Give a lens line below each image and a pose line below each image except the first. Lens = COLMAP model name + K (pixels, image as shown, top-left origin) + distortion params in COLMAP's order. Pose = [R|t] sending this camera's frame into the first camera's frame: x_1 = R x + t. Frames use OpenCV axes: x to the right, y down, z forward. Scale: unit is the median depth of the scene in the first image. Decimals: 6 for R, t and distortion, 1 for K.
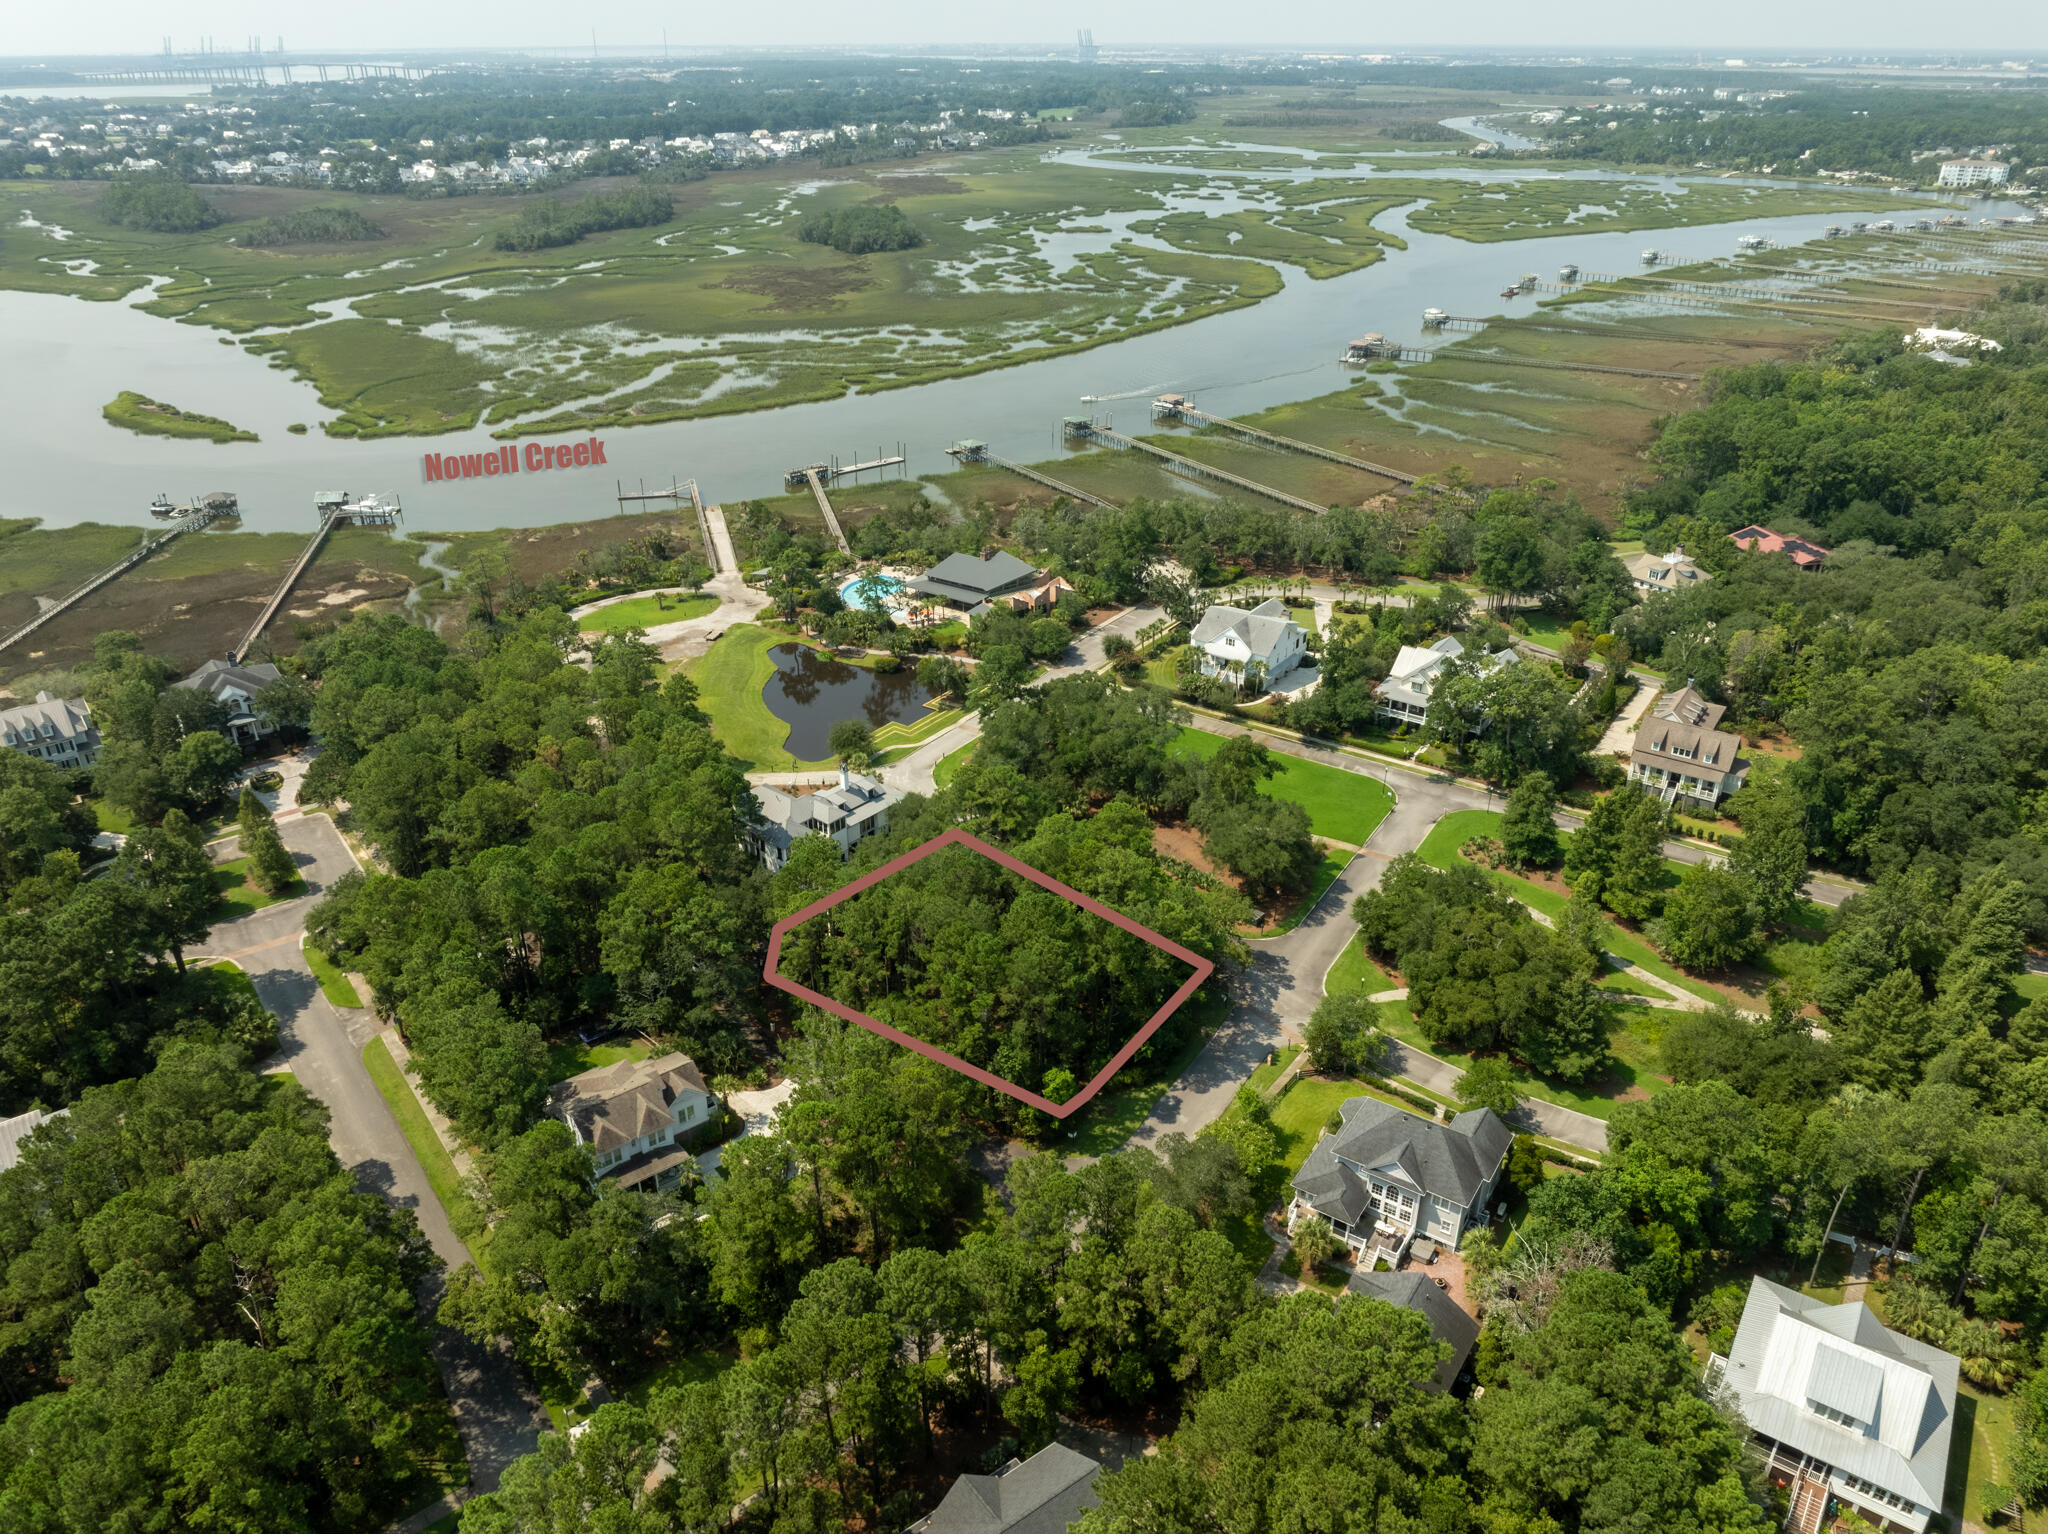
lens RADIAL K [[1447.9, 0, 1031.1], [0, 1447.9, 755.2], [0, 0, 1]] dist [-0.034541, 0.022328]
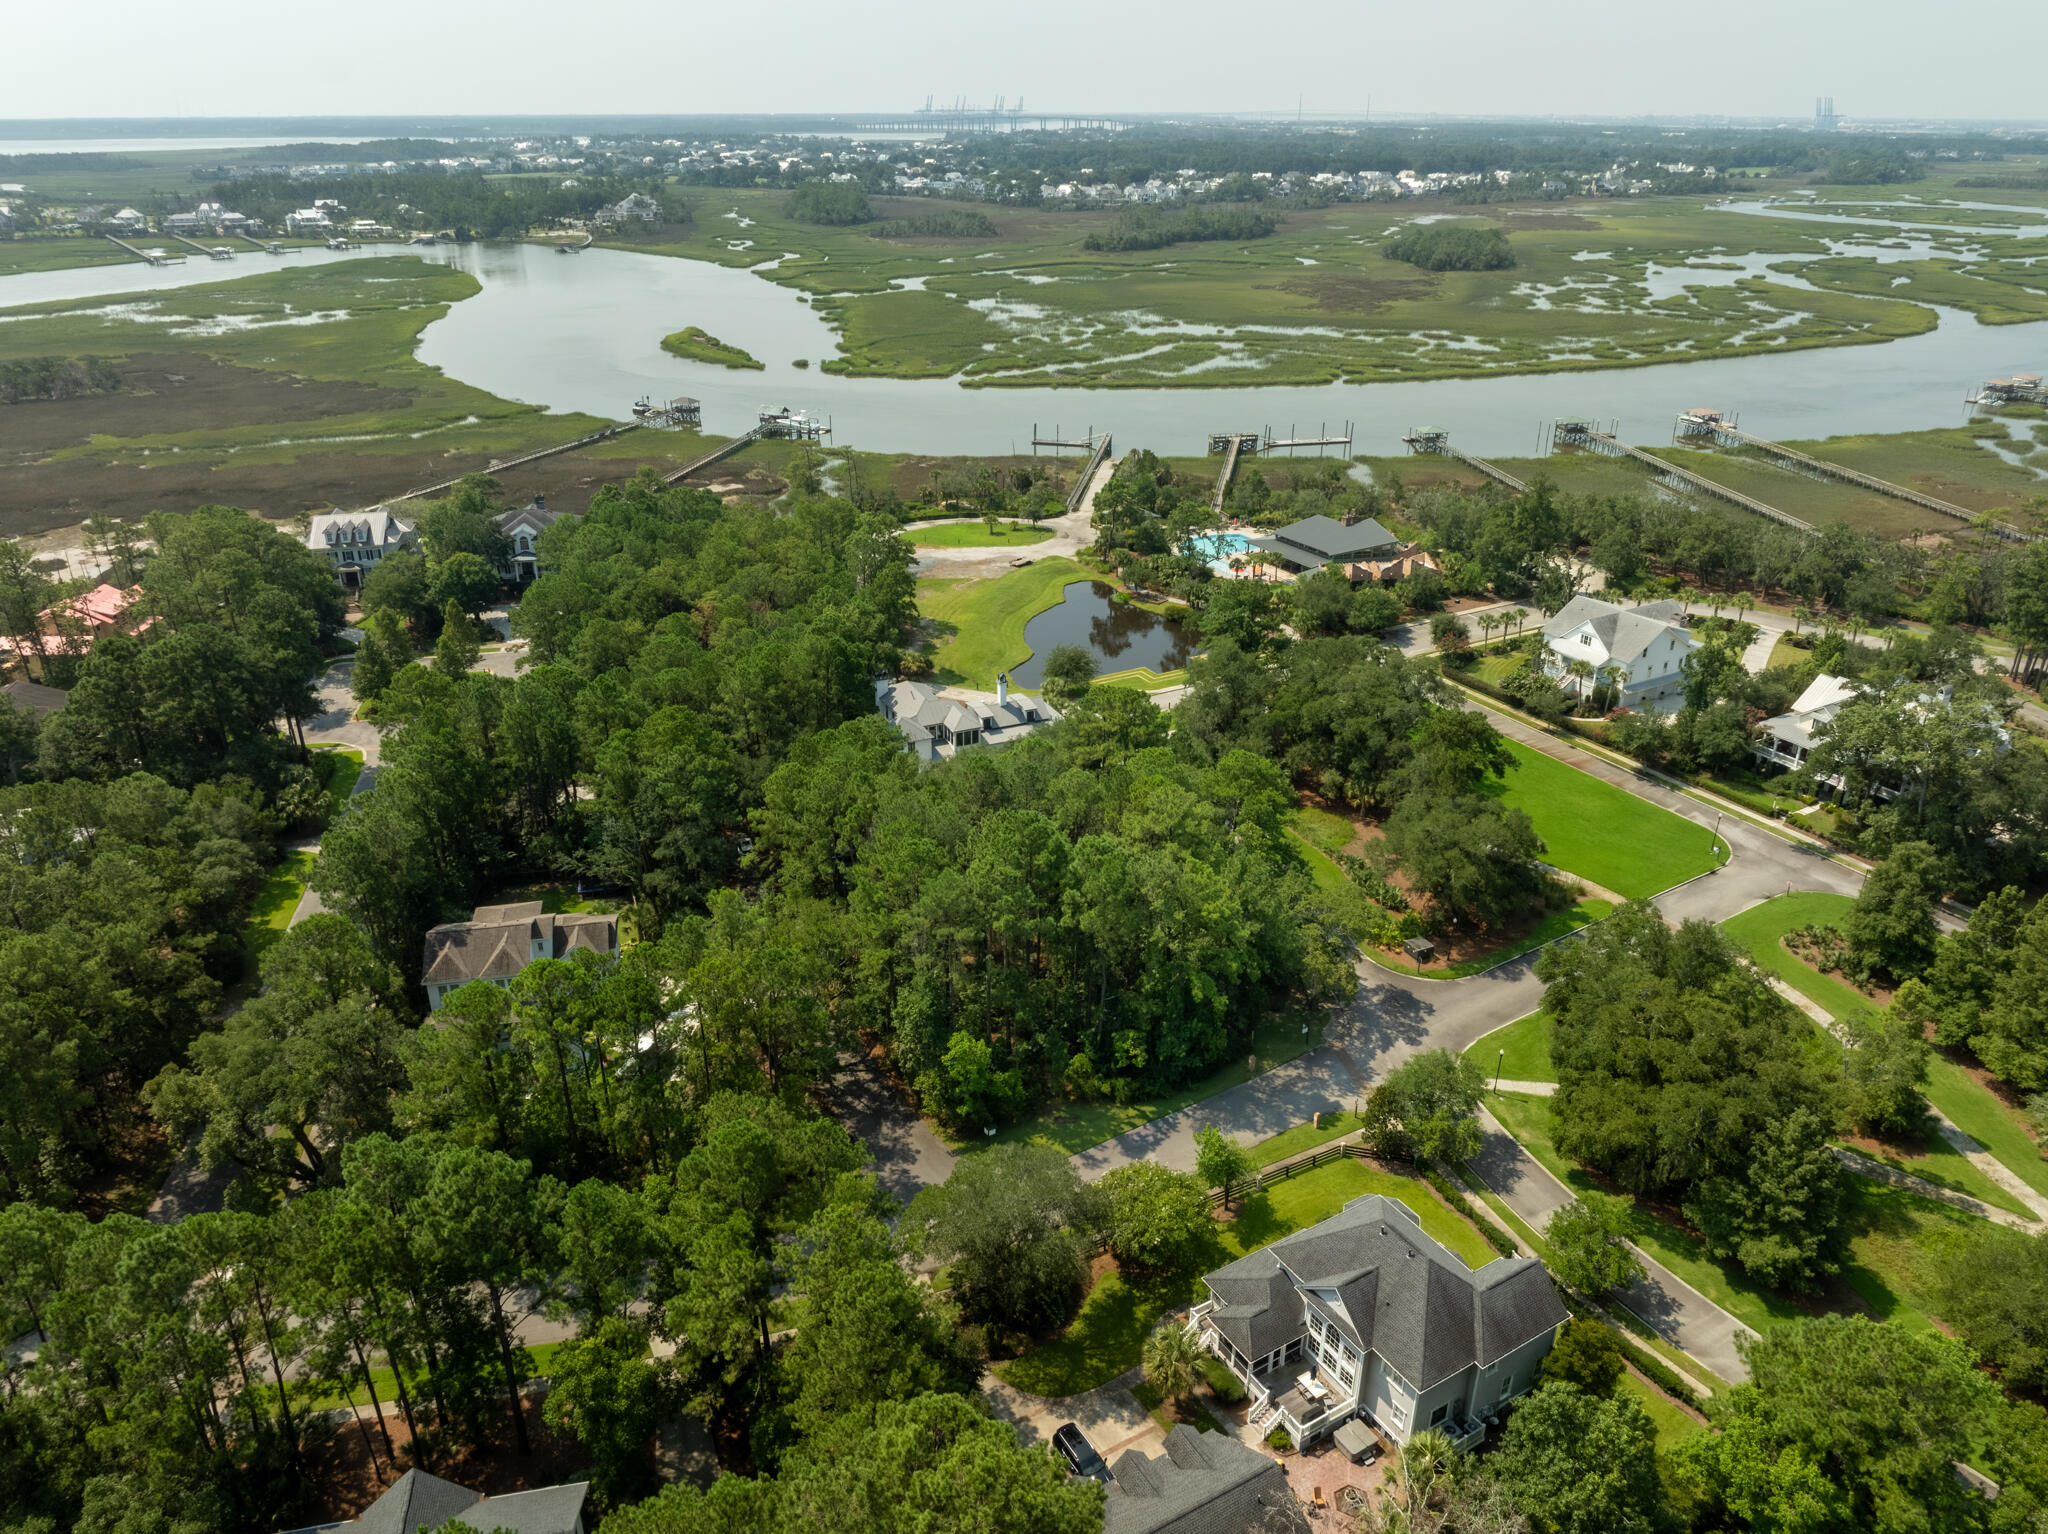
lens RADIAL K [[1447.9, 0, 1031.1], [0, 1447.9, 755.2], [0, 0, 1]] dist [-0.034541, 0.022328]
pose [[0.904730, 0.178160, -0.386940, 0.129529], [-0.193803, 0.981039, -0.001440, 0.029726], [0.379347, 0.076293, 0.922104, 0.131259]]
